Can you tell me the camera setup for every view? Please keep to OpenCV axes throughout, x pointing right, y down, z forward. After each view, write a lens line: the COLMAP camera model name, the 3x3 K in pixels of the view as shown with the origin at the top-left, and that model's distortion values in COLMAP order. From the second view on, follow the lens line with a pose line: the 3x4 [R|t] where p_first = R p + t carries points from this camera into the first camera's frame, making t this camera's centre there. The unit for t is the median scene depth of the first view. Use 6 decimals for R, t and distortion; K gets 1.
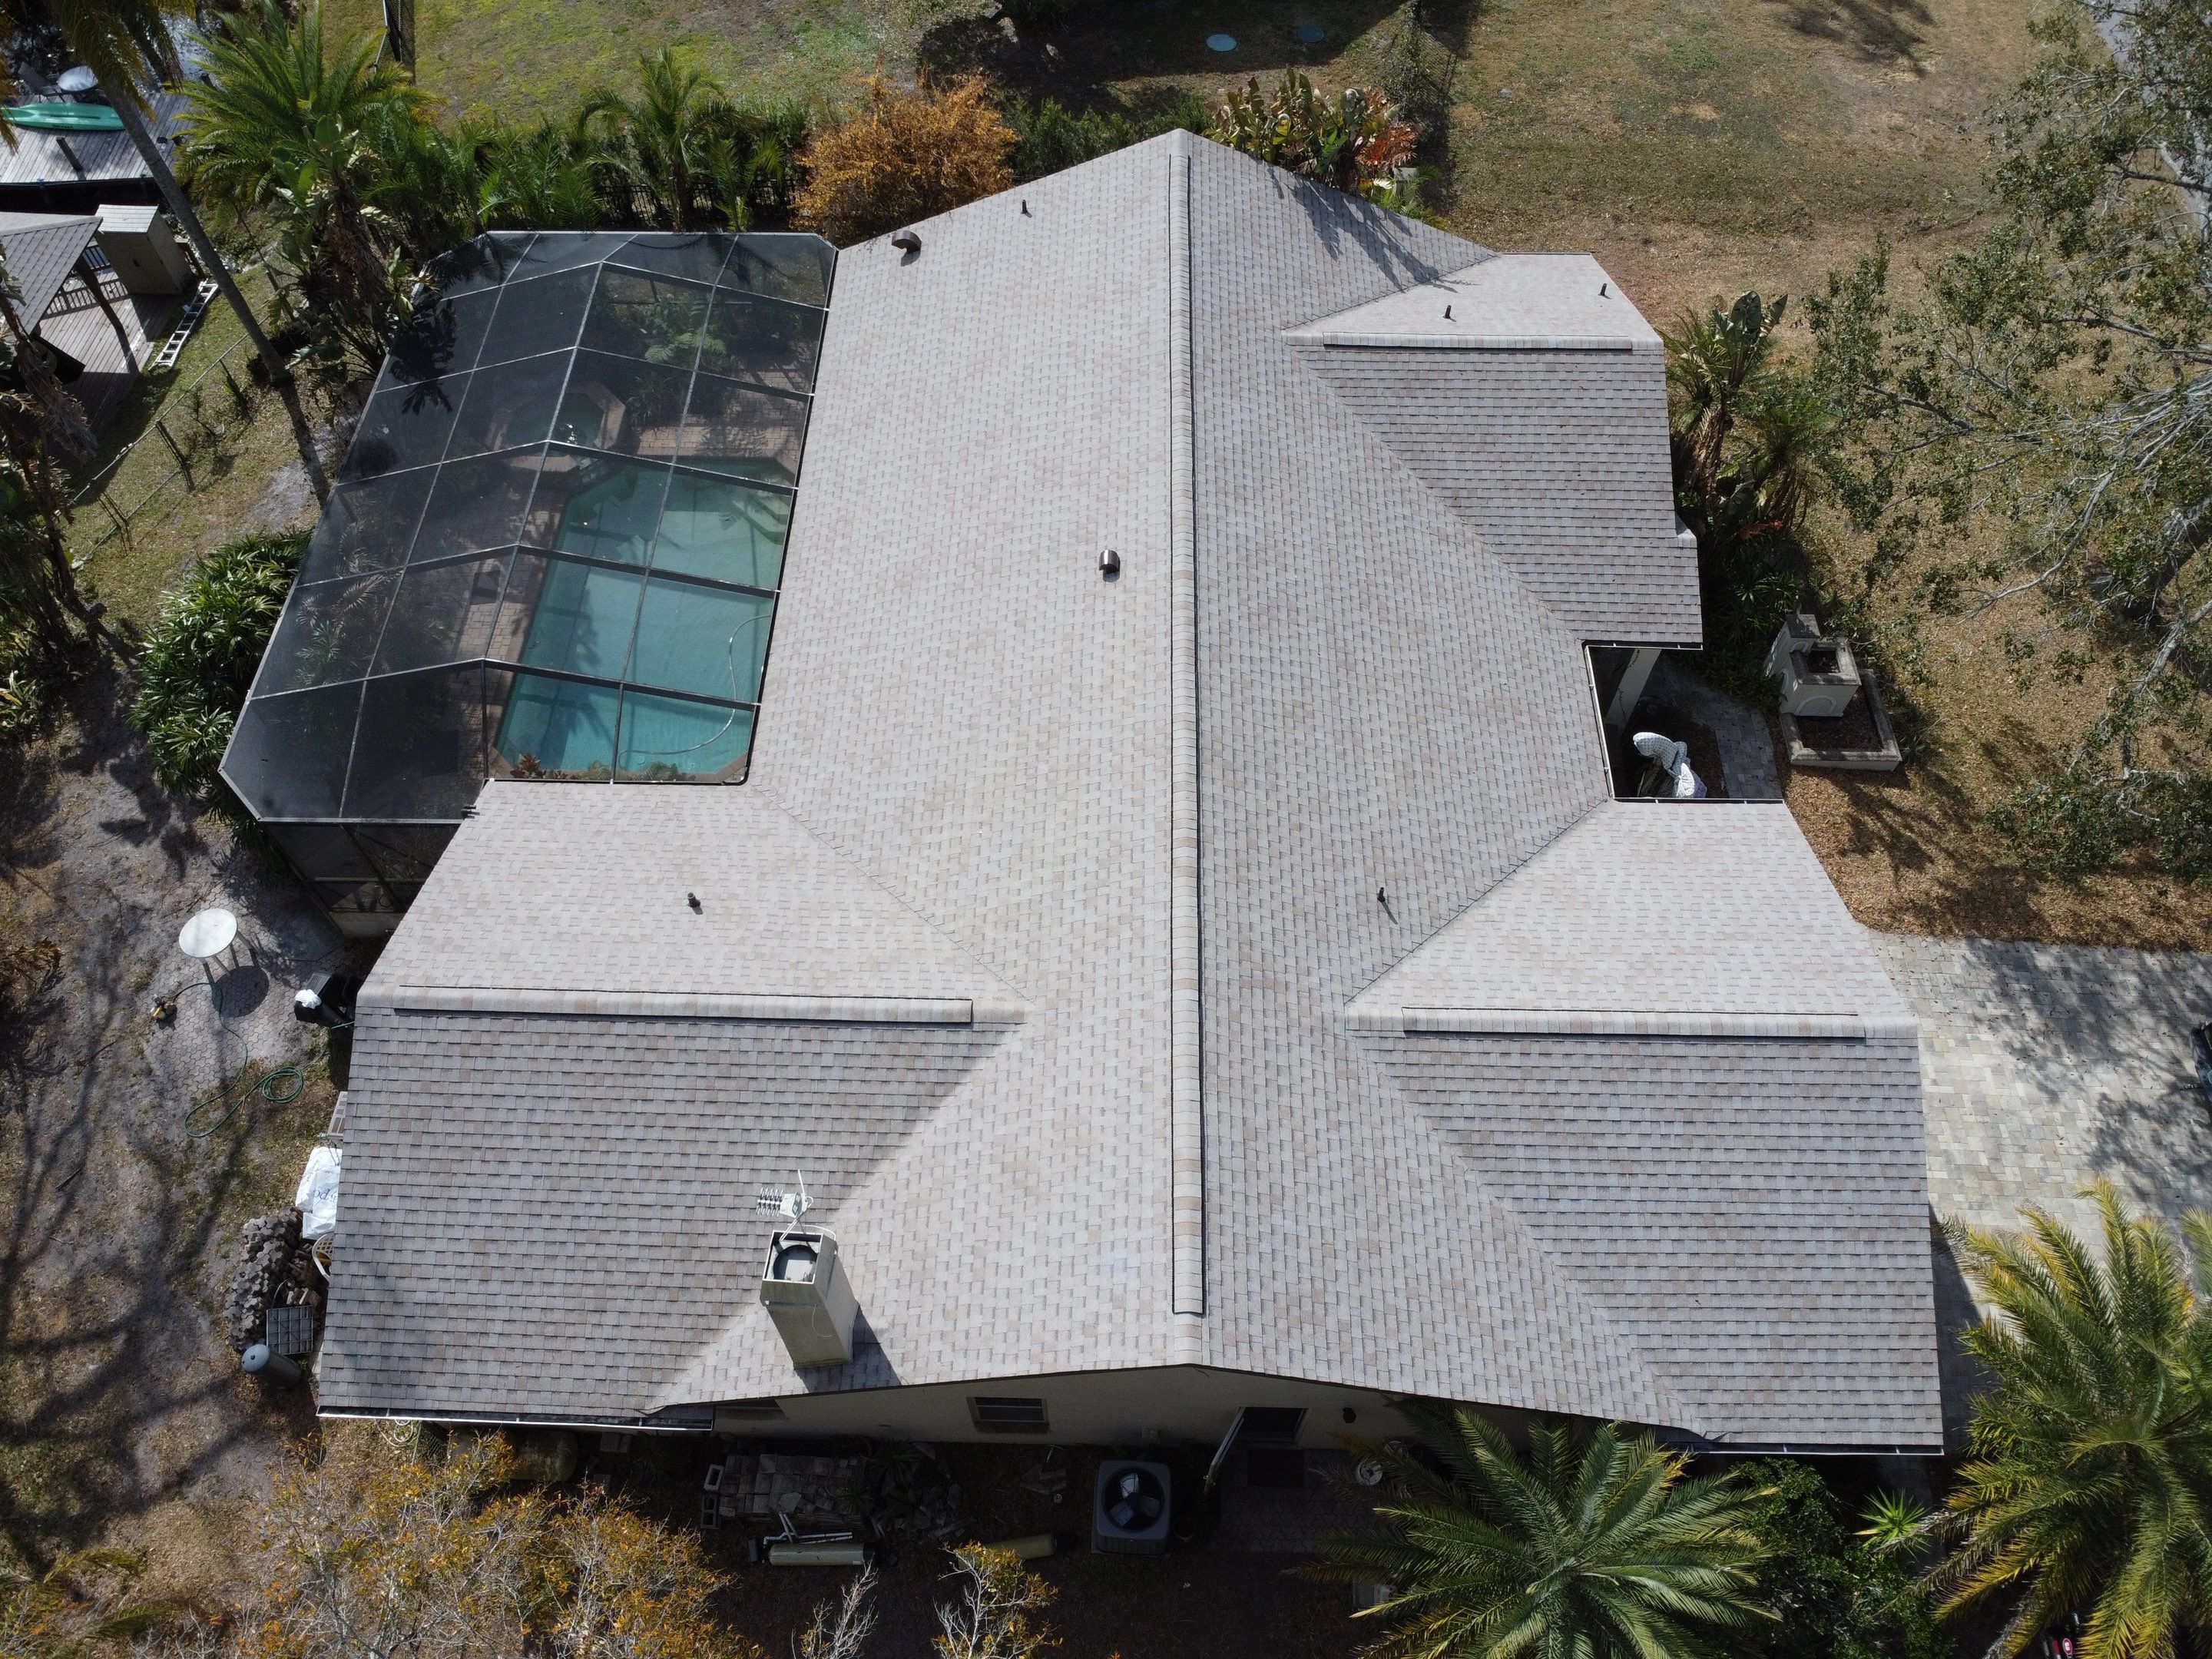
lens RADIAL K [[1602.3, 0, 1092.2], [0, 1602.3, 819.2], [0, 0, 1]] dist [-0.027893, -0.009559]
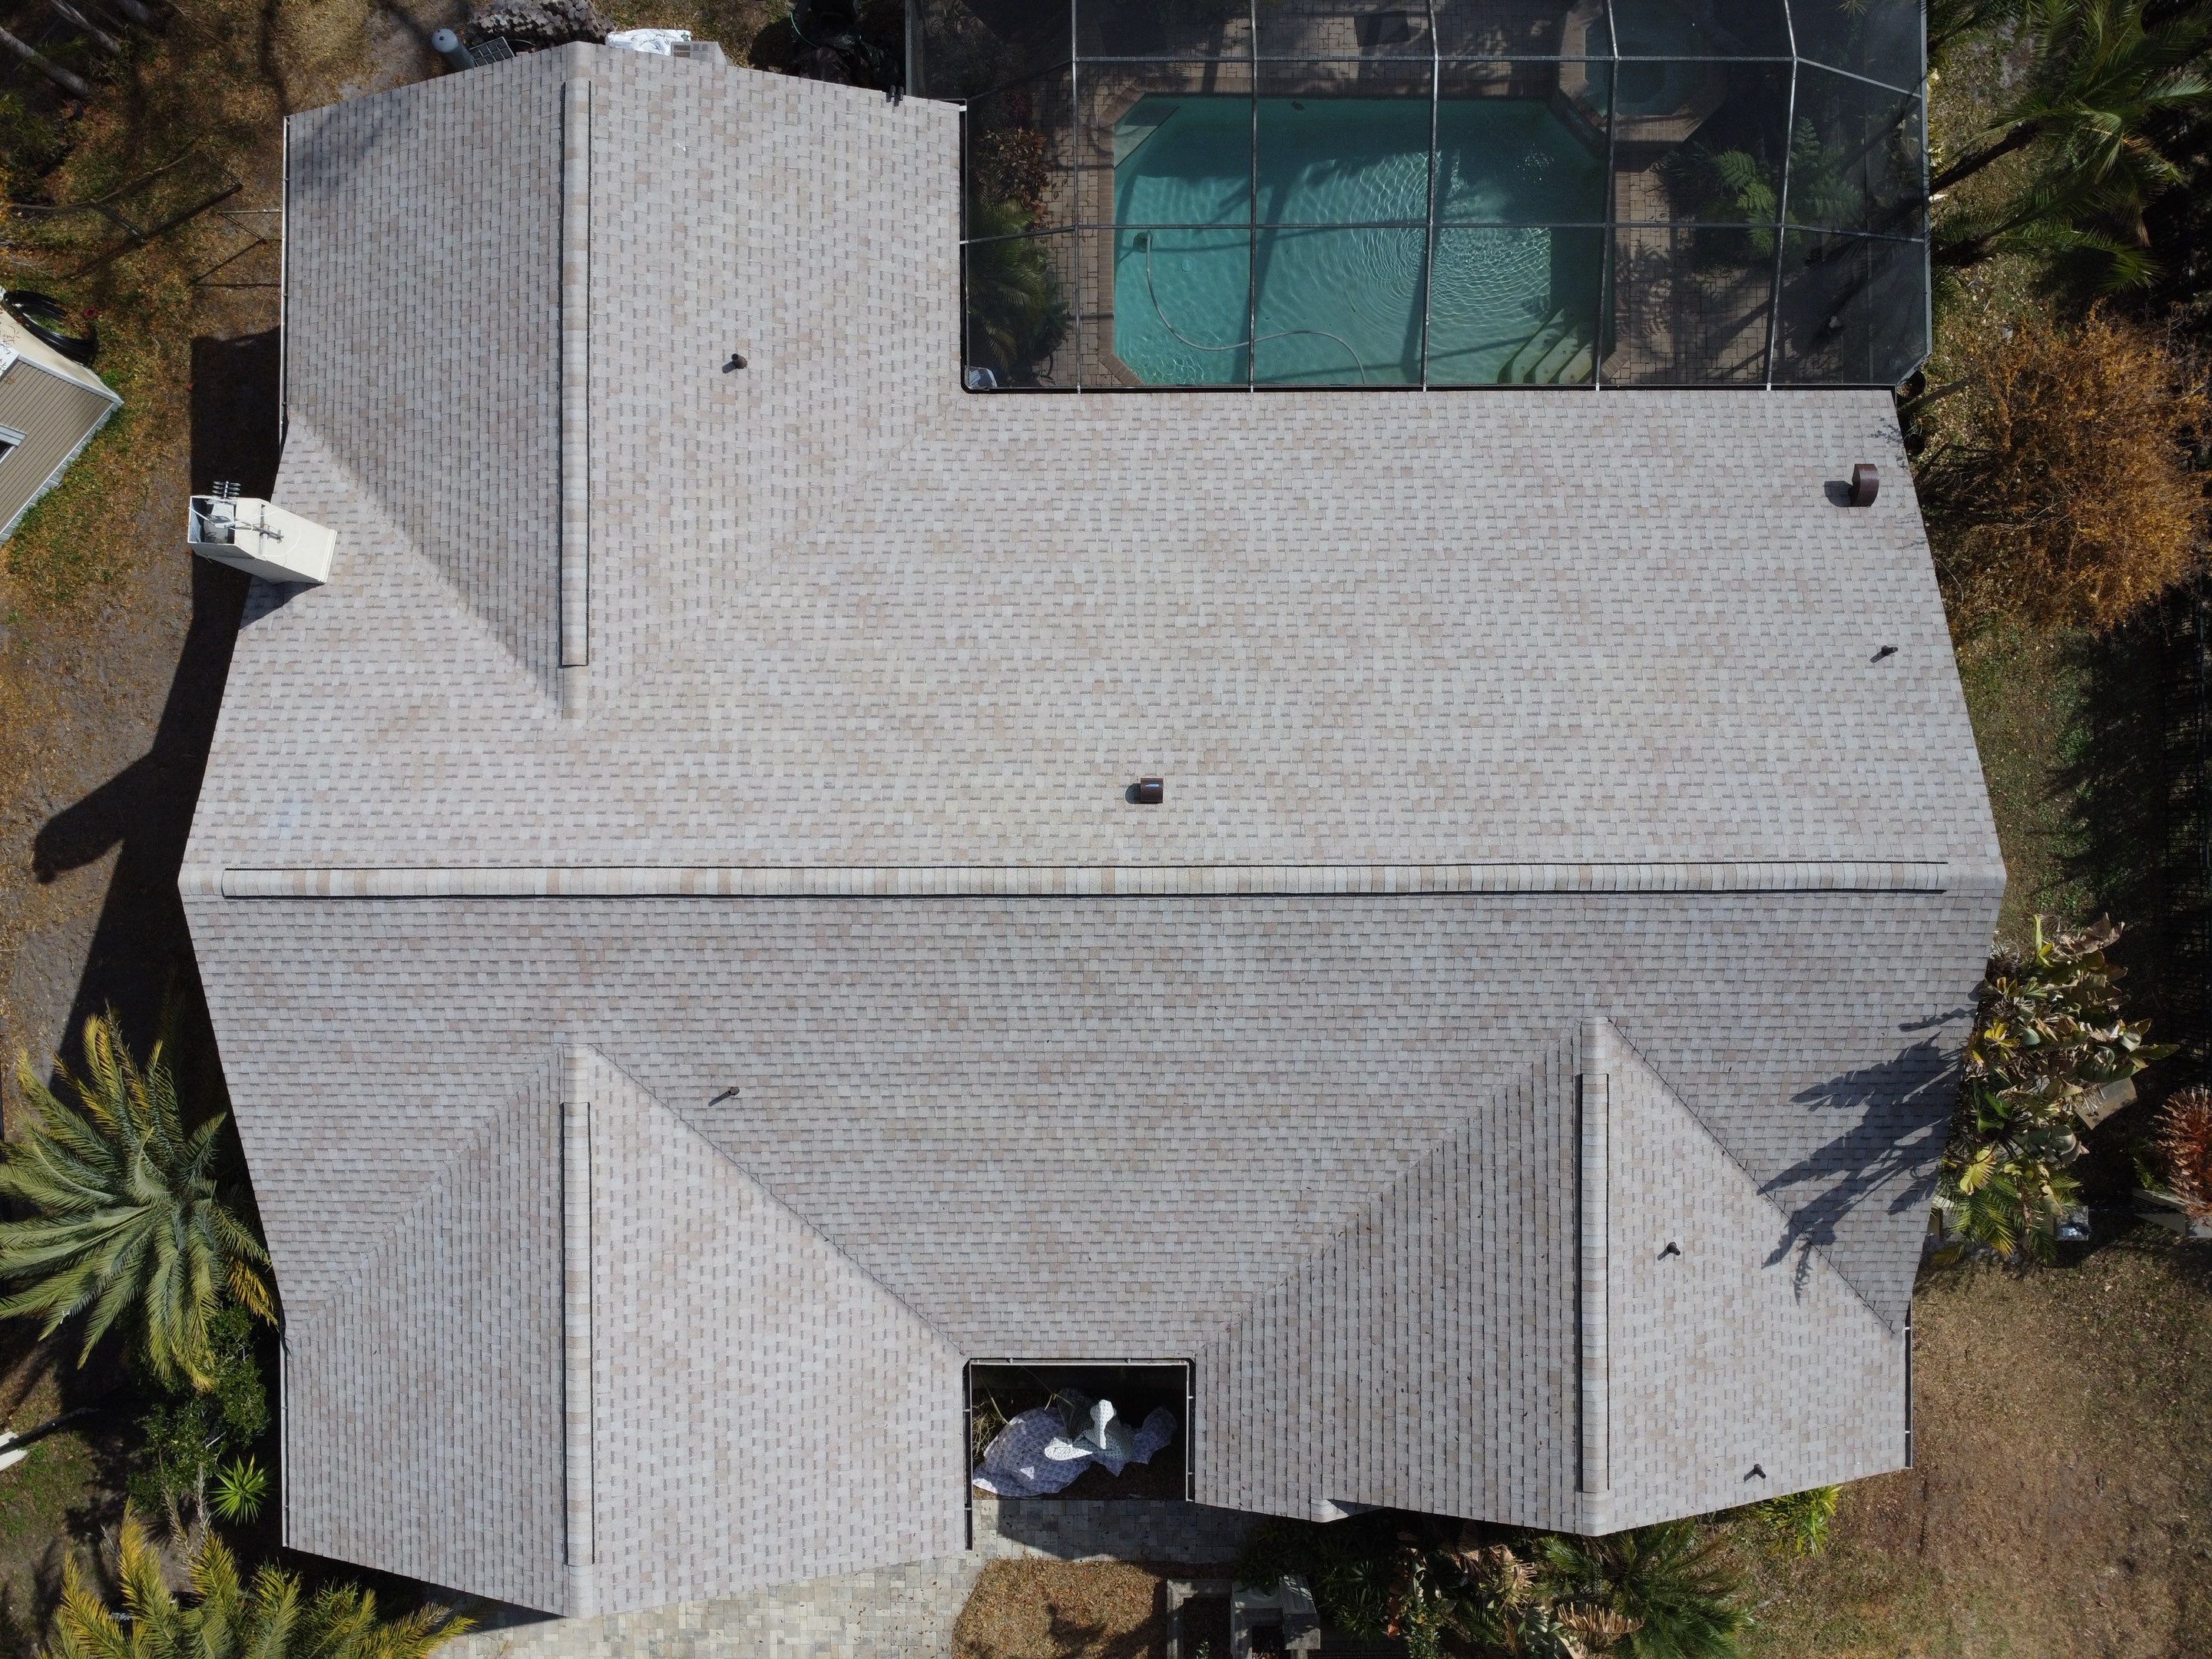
lens RADIAL K [[1602.3, 0, 1099.1], [0, 1602.3, 814.7], [0, 0, 1]] dist [-0.027893, -0.009559]
pose [[0.029047, 0.999576, -0.002161, 0.022975], [-0.834917, 0.025451, 0.549787, -0.566245], [0.549608, -0.014166, 0.835302, 0.291578]]
